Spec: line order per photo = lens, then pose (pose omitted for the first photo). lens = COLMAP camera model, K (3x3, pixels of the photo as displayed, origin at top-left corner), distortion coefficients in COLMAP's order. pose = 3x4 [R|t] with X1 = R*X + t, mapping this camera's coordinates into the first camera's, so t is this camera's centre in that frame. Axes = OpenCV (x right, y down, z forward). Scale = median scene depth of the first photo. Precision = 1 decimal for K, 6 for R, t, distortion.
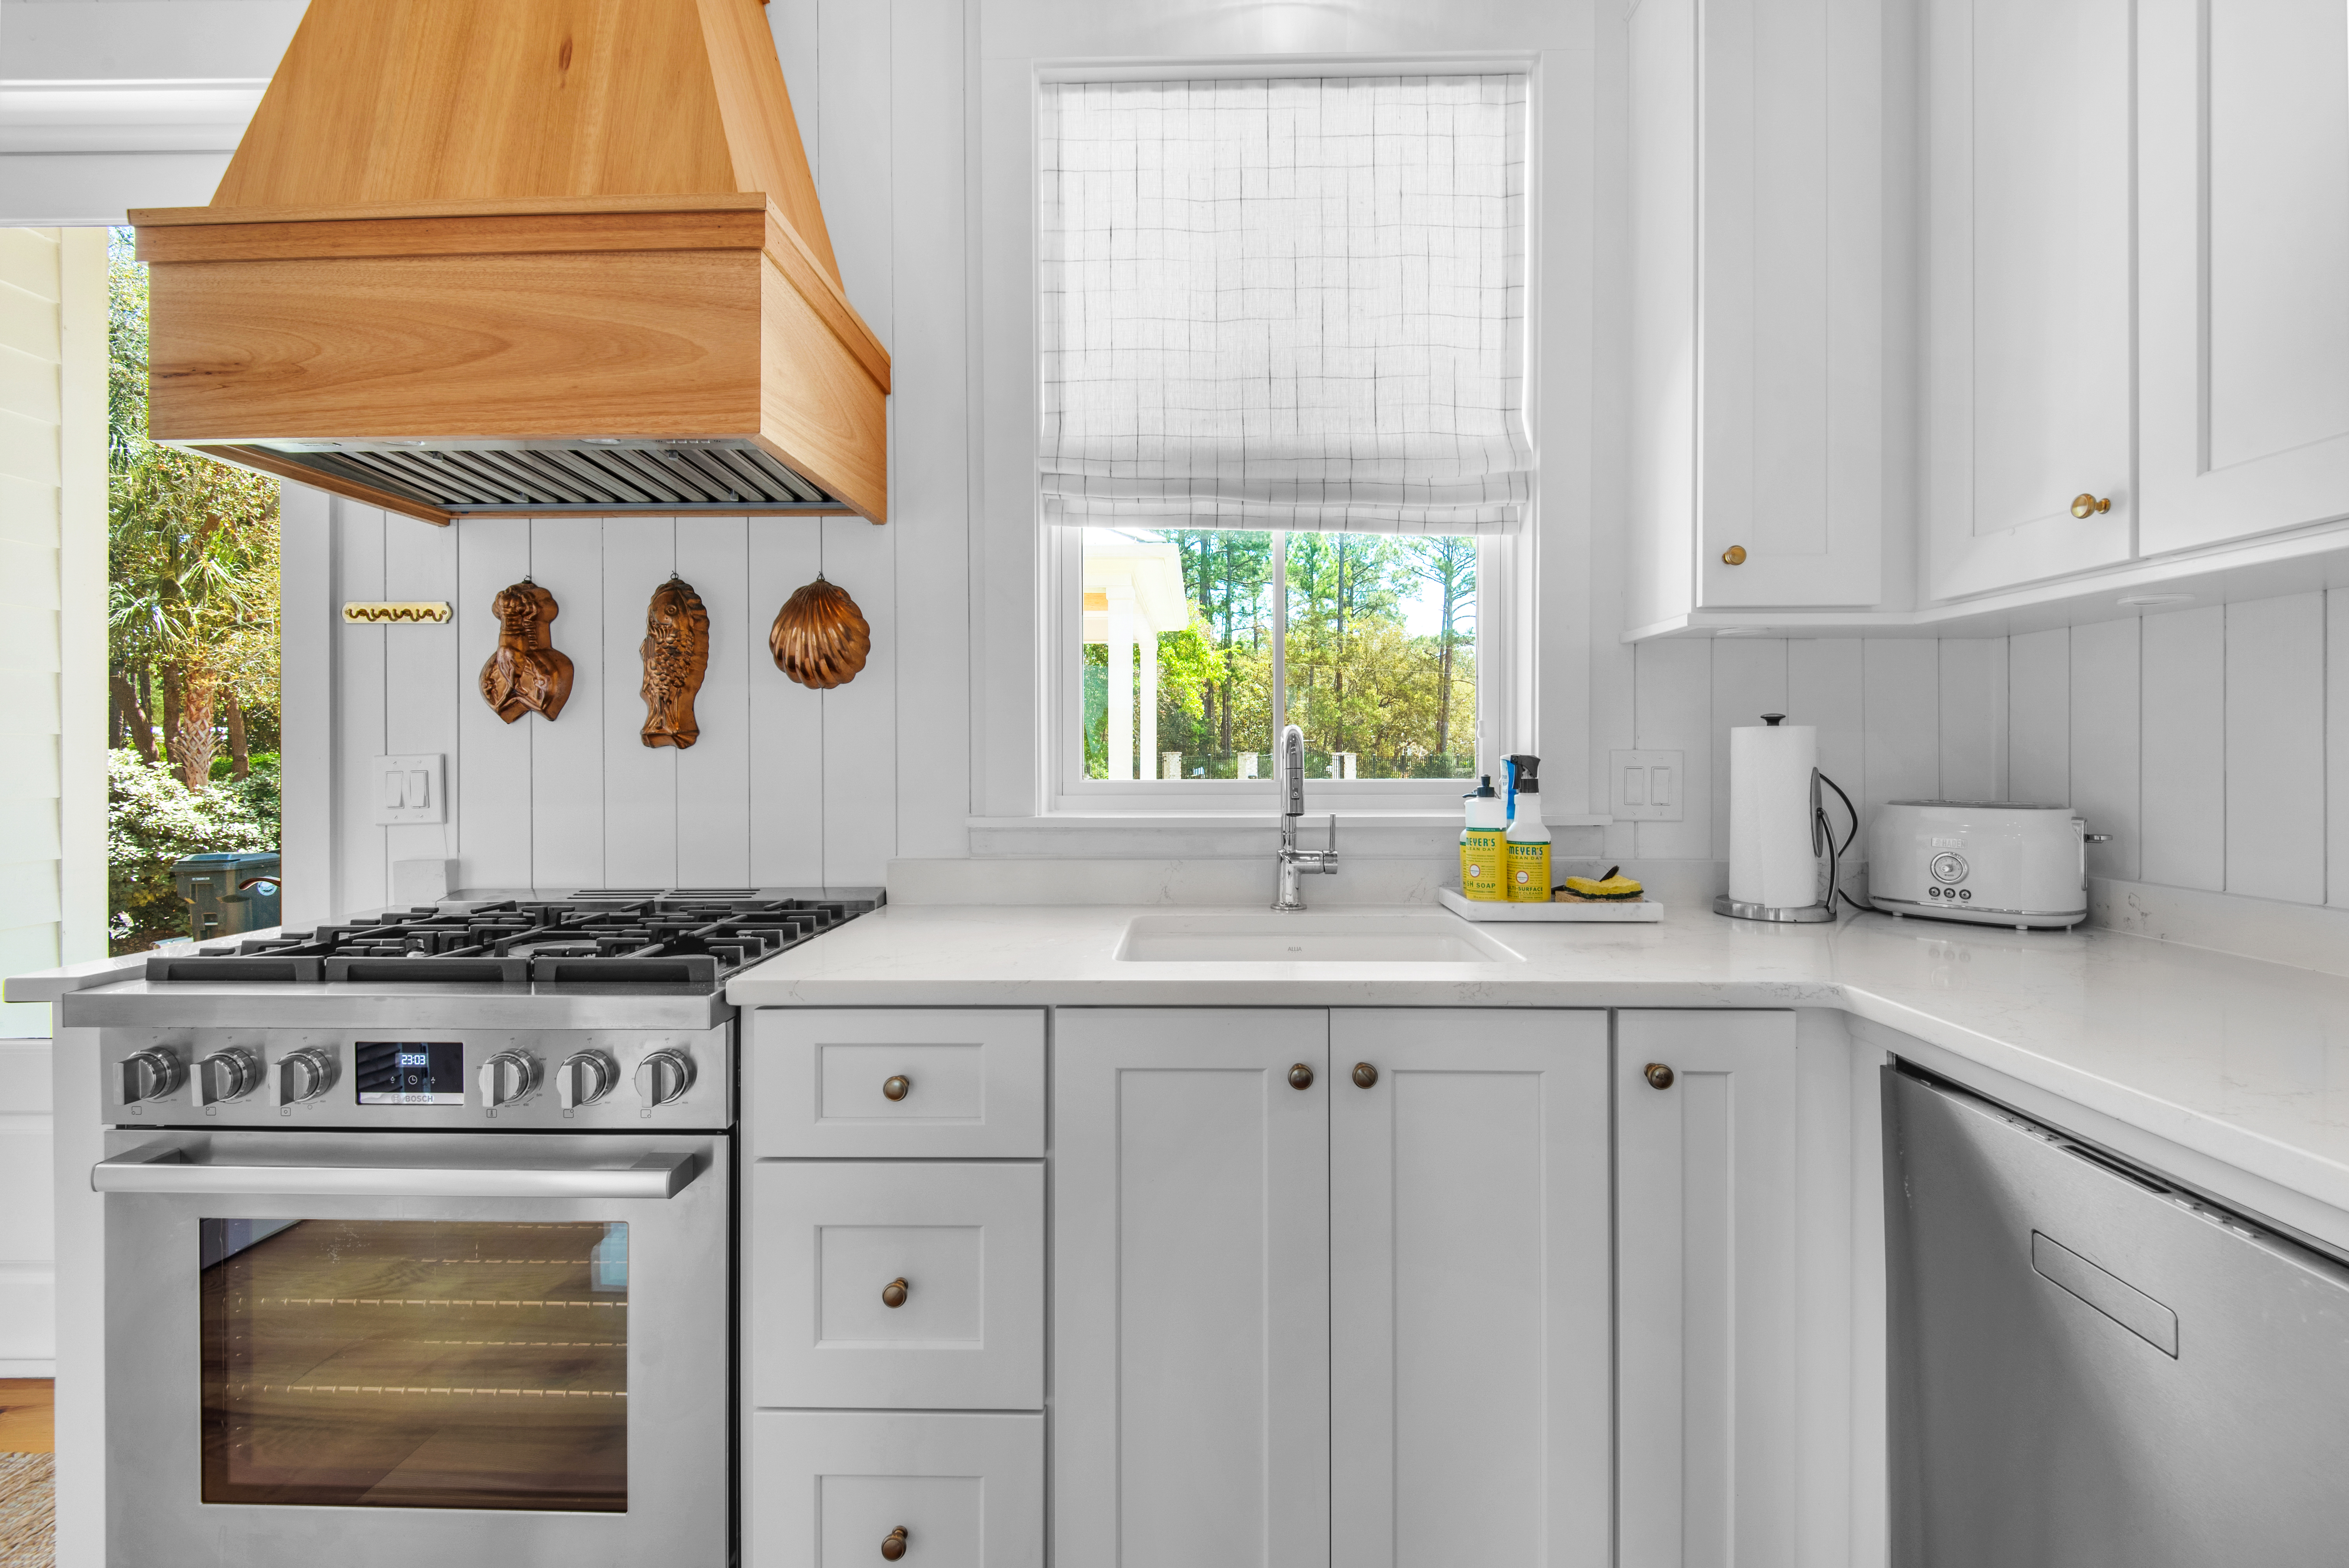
lens RADIAL K [[1070.2, 0, 1163.0], [0, 1070.2, 765.3], [0, 0, 1]] dist [0.015078, -0.010700]
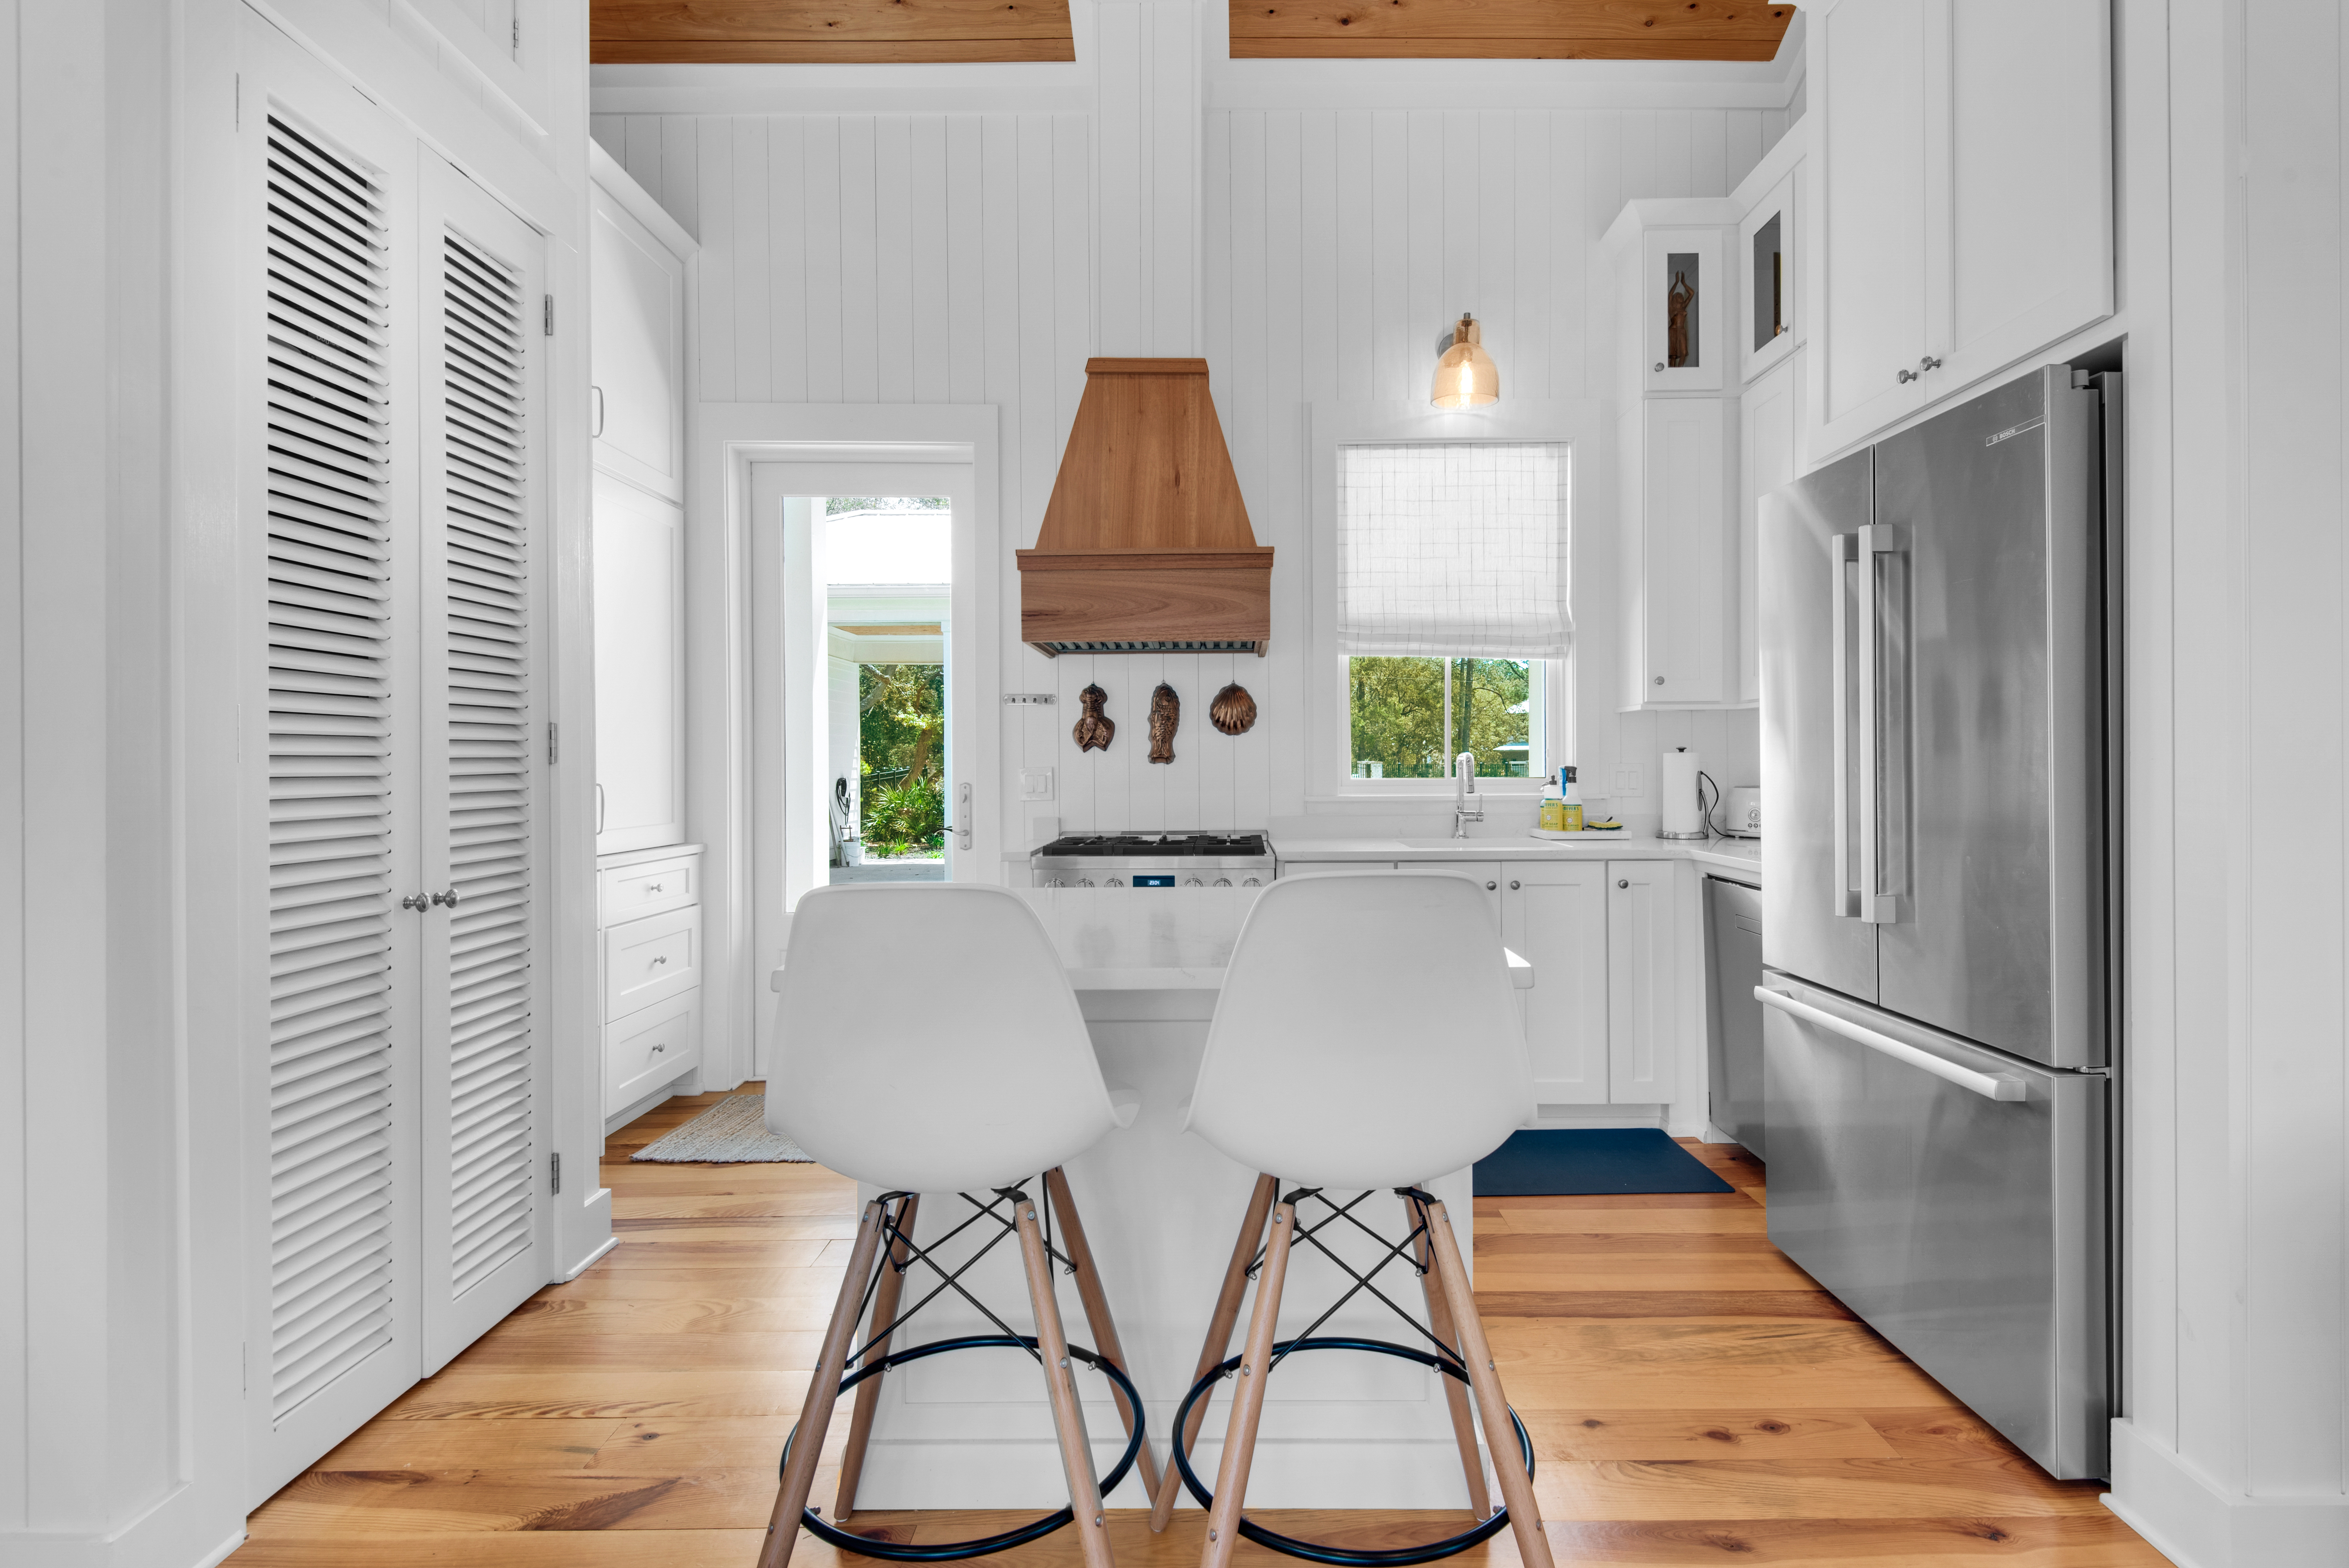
lens RADIAL K [[1070.2, 0, 1194.7], [0, 1070.2, 771.9], [0, 0, 1]] dist [0.015078, -0.010700]
pose [[0.999946, -0.003639, 0.009696, -0.418207], [0.003657, 0.999992, -0.001875, 0.003453], [-0.009689, 0.001910, 0.999951, -1.100047]]
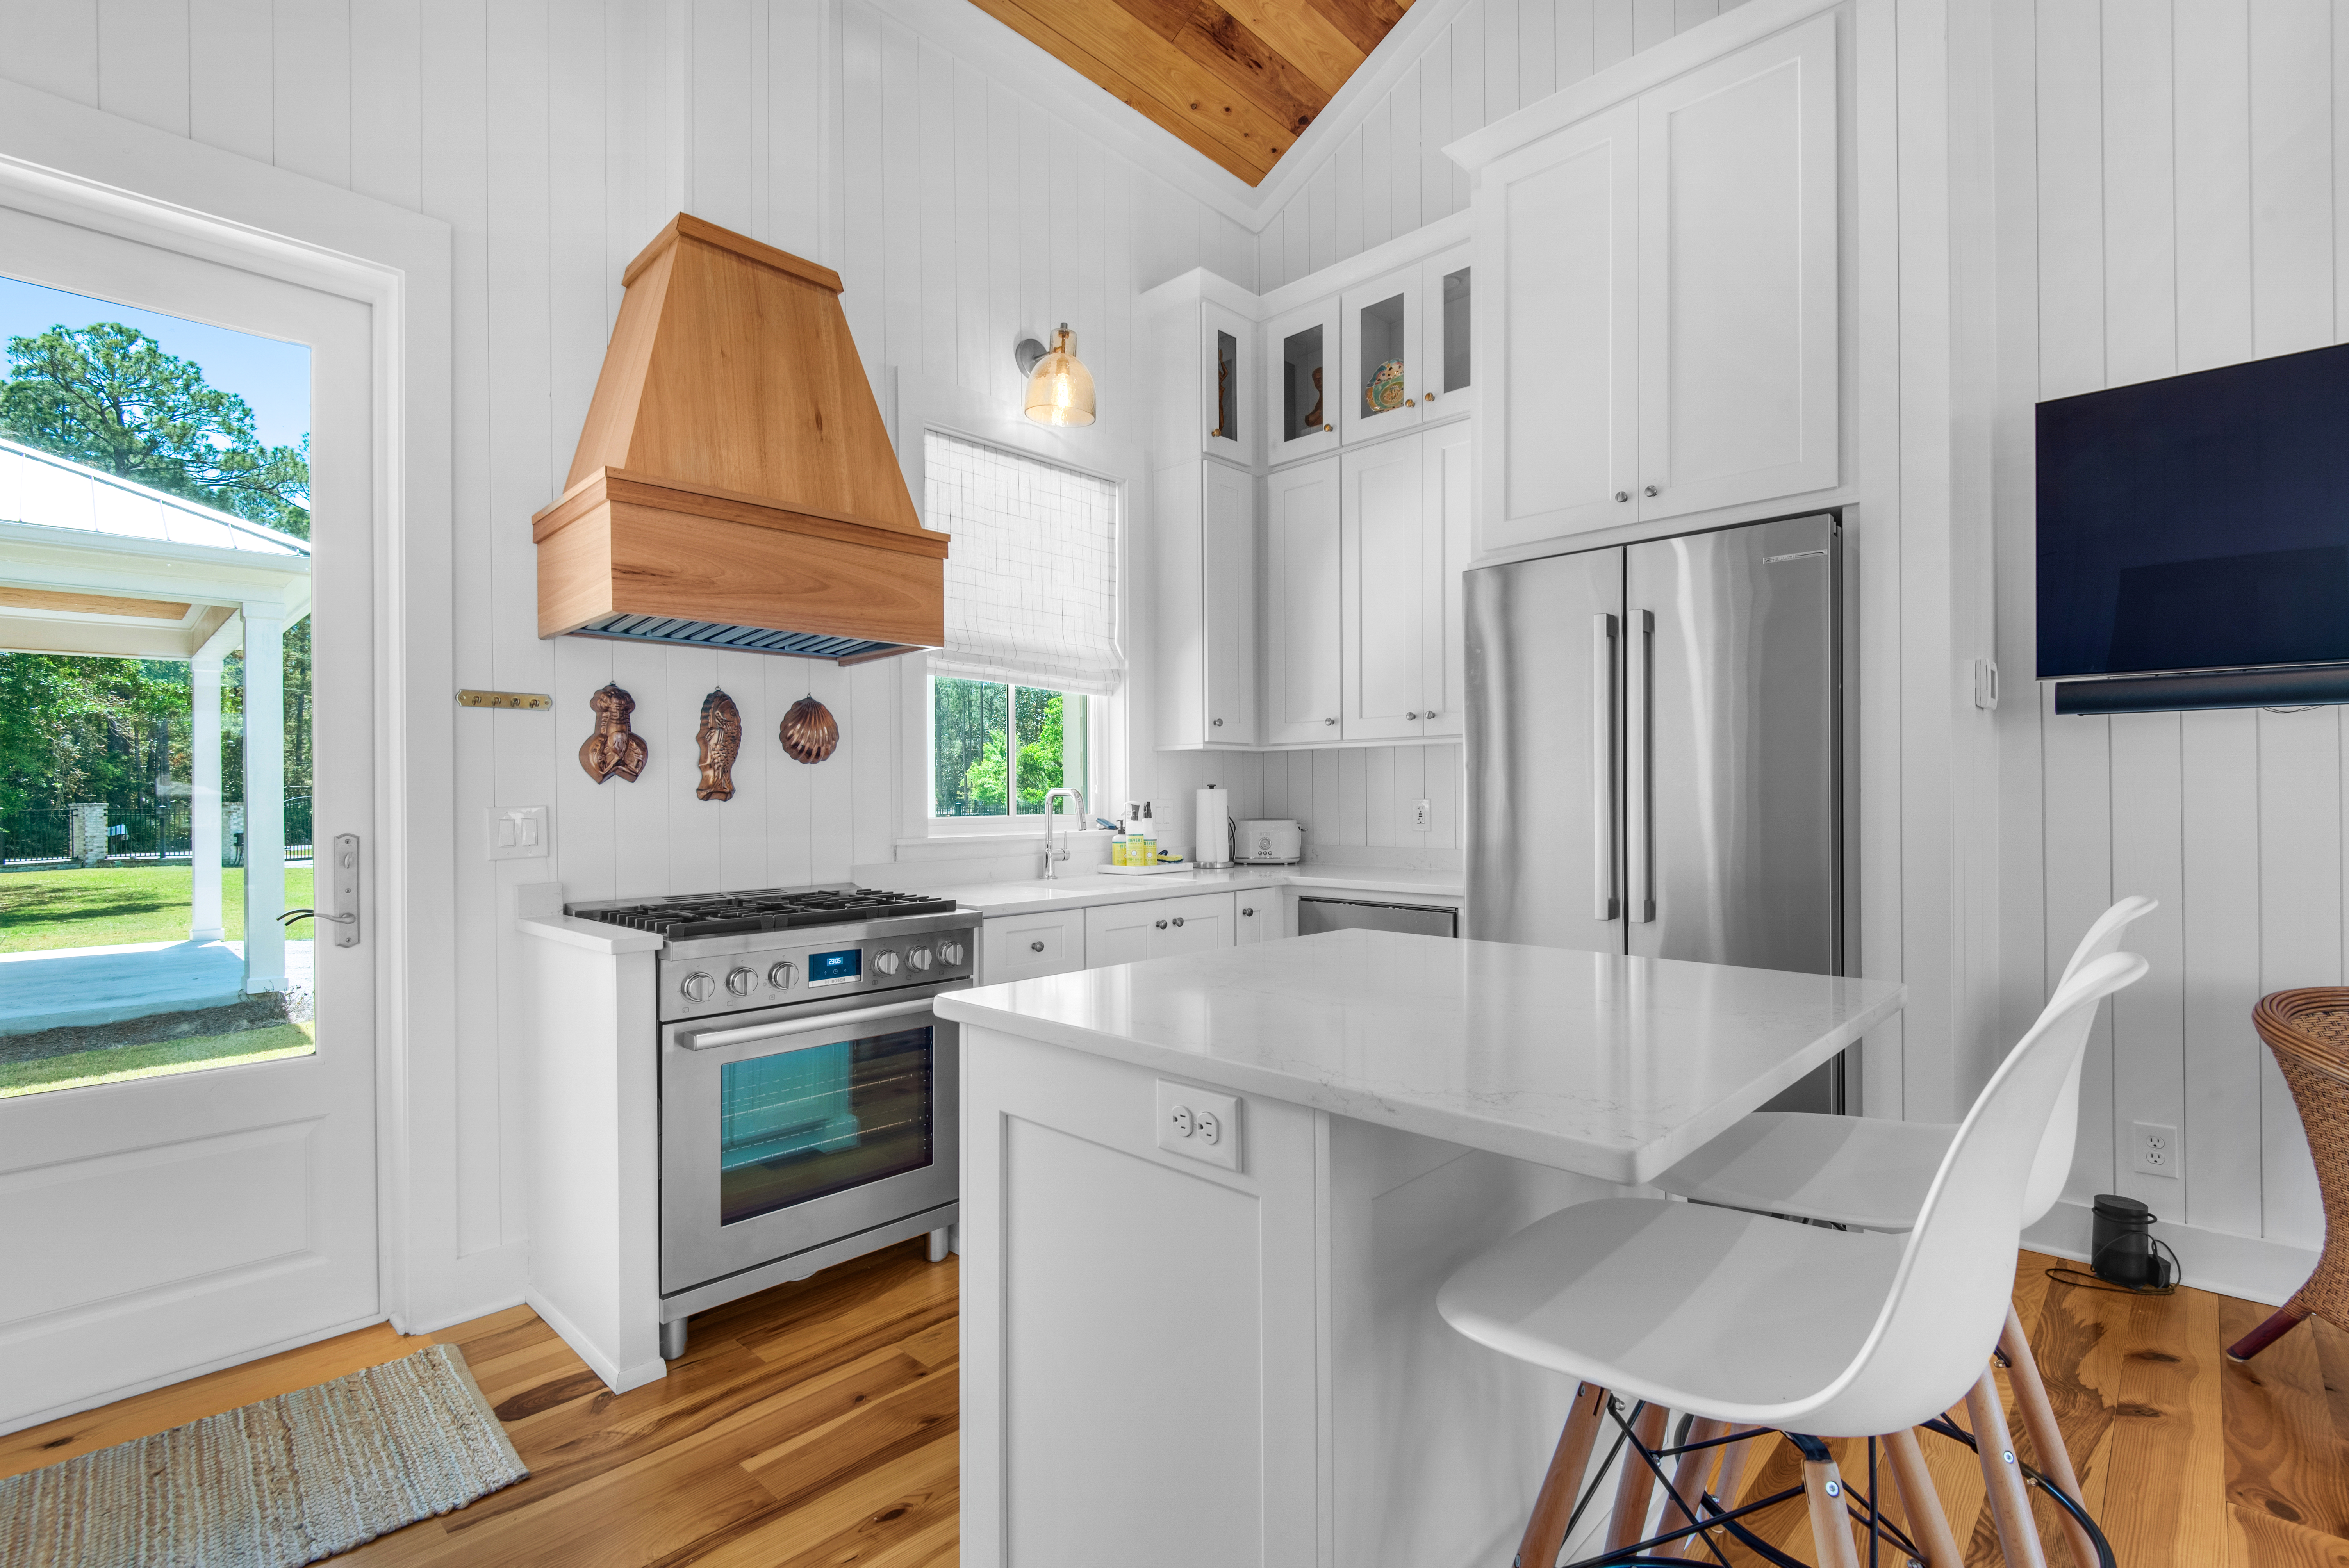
lens RADIAL K [[1070.2, 0, 1184.3], [0, 1070.2, 807.1], [0, 0, 1]] dist [0.015078, -0.010700]
pose [[0.674733, -0.009201, 0.738005, -1.148490], [0.015259, 0.999882, -0.001485, 0.005227], [-0.737904, 0.012263, 0.674794, -0.527317]]
